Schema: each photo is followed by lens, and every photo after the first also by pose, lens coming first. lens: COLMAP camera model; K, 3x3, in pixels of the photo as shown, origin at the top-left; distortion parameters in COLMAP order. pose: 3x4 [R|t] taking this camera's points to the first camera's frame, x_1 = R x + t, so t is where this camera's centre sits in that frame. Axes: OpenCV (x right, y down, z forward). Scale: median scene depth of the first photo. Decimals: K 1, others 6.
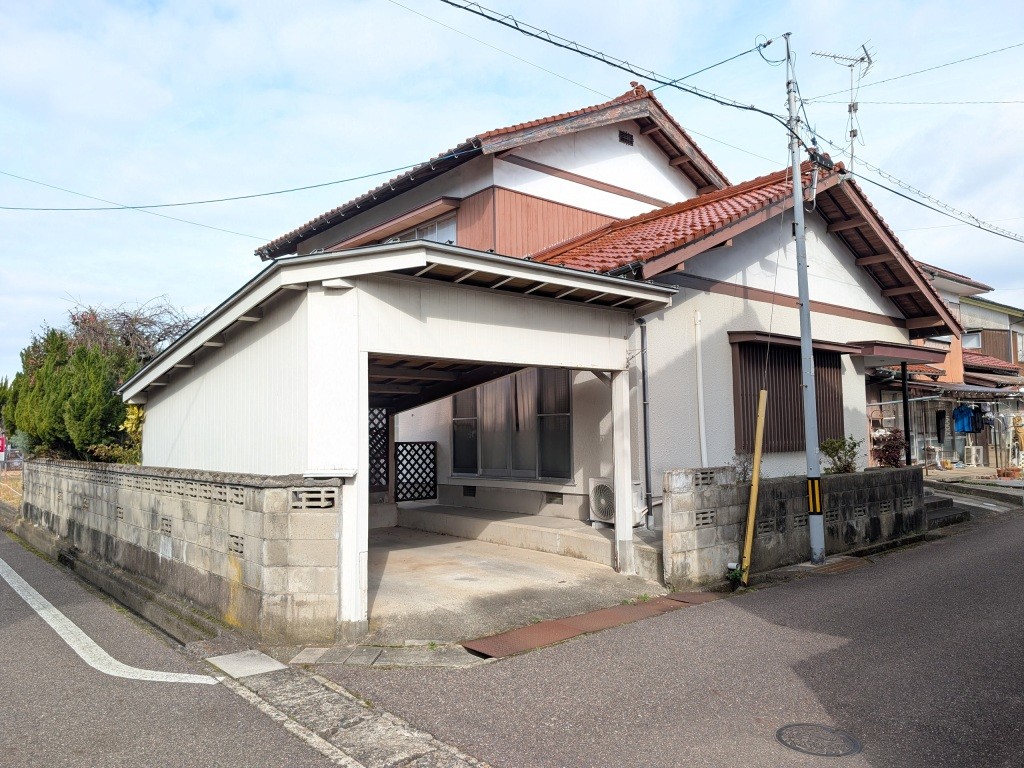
lens RADIAL K [[735.4, 0, 506.6], [0, 735.4, 382.8], [0, 0, 1]] dist [0.000075, -0.010849]
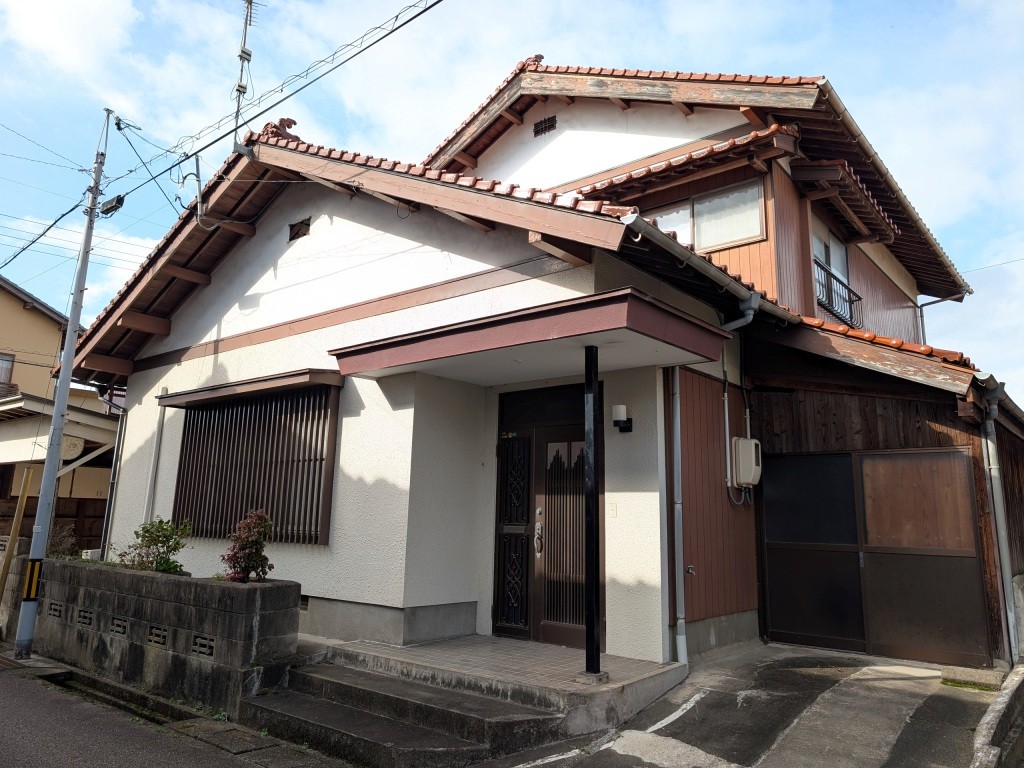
lens RADIAL K [[735.4, 0, 507.9], [0, 735.4, 377.7], [0, 0, 1]] dist [0.000075, -0.010849]
pose [[0.184320, -0.173216, -0.967482, 1.248521], [0.040035, 0.984854, -0.168699, 0.072982], [0.982051, -0.007639, 0.188463, 1.214220]]
